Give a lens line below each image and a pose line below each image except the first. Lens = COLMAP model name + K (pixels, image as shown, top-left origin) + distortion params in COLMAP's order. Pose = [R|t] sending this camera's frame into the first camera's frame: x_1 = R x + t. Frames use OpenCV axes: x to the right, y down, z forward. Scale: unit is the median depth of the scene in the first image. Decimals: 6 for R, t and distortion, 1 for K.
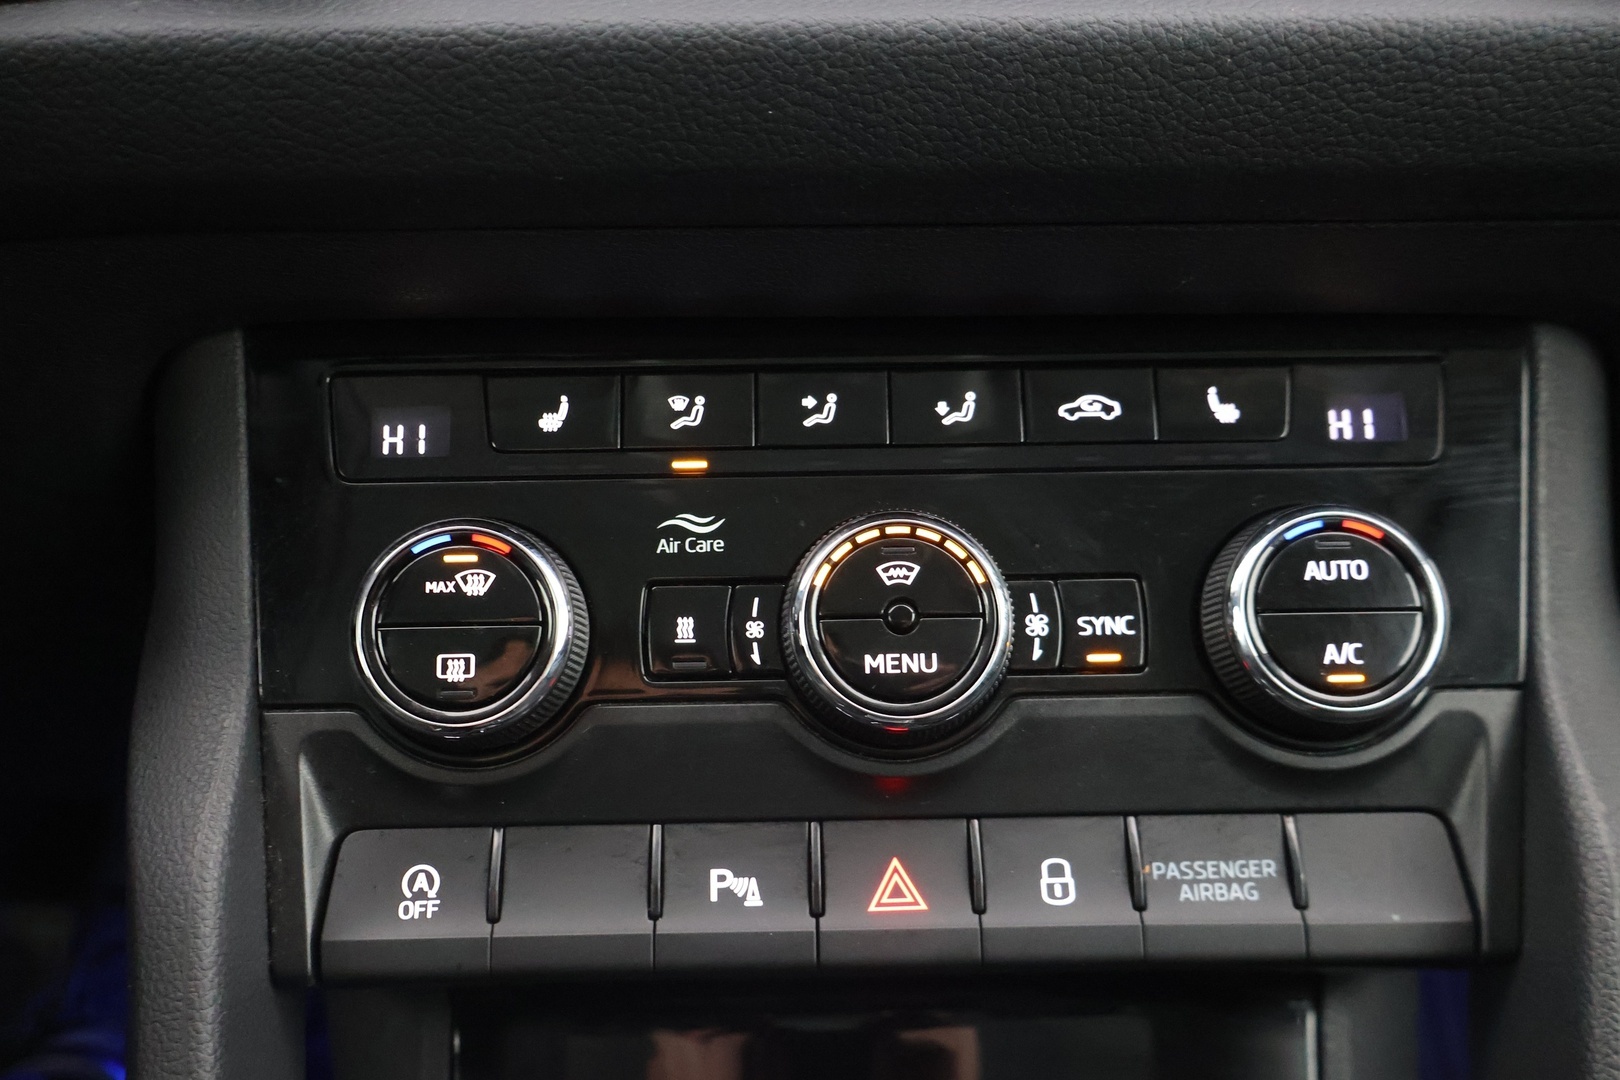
lens RADIAL K [[1492.3, 0, 810.0], [0, 1492.3, 540.0], [0, 0, 1]] dist [0.002653, 0.000241]
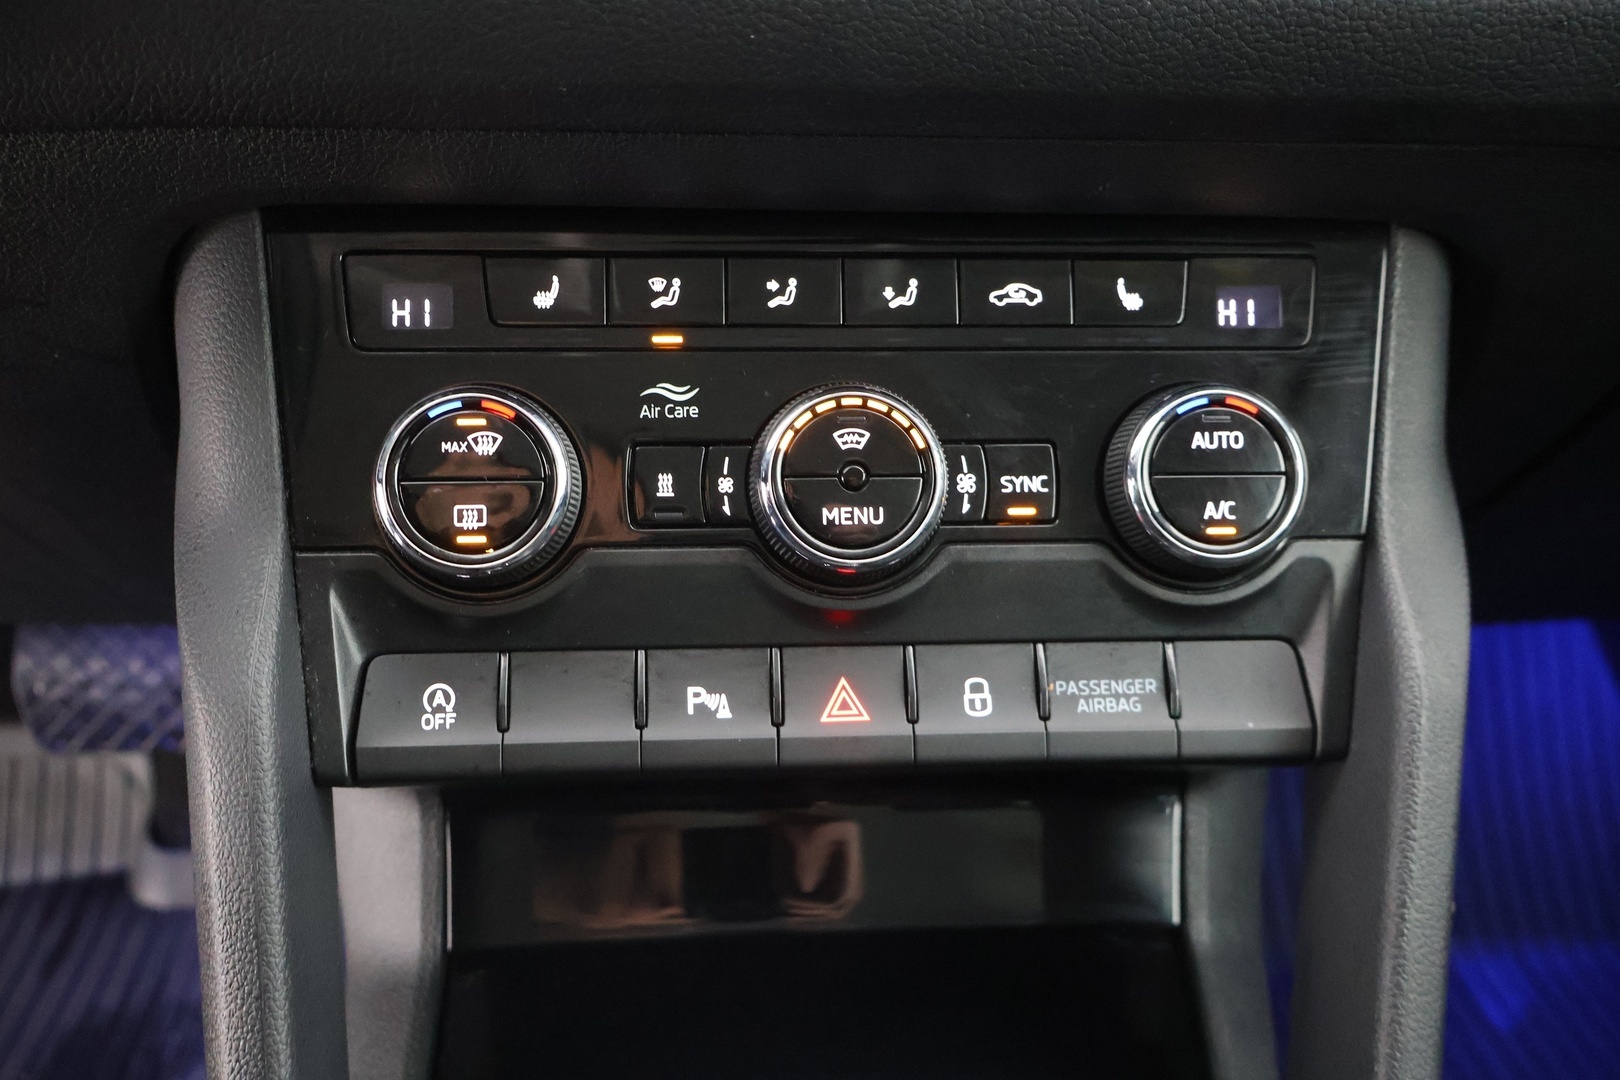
lens RADIAL K [[1471.1, 0, 809.1], [0, 1471.1, 570.0], [0, 0, 1]] dist [-0.008991, 0.004273]
pose [[0.997557, 0.003765, 0.069757, -0.052337], [-0.013152, 0.990813, 0.134597, -0.029788], [-0.068610, -0.135186, 0.988442, -0.146051]]
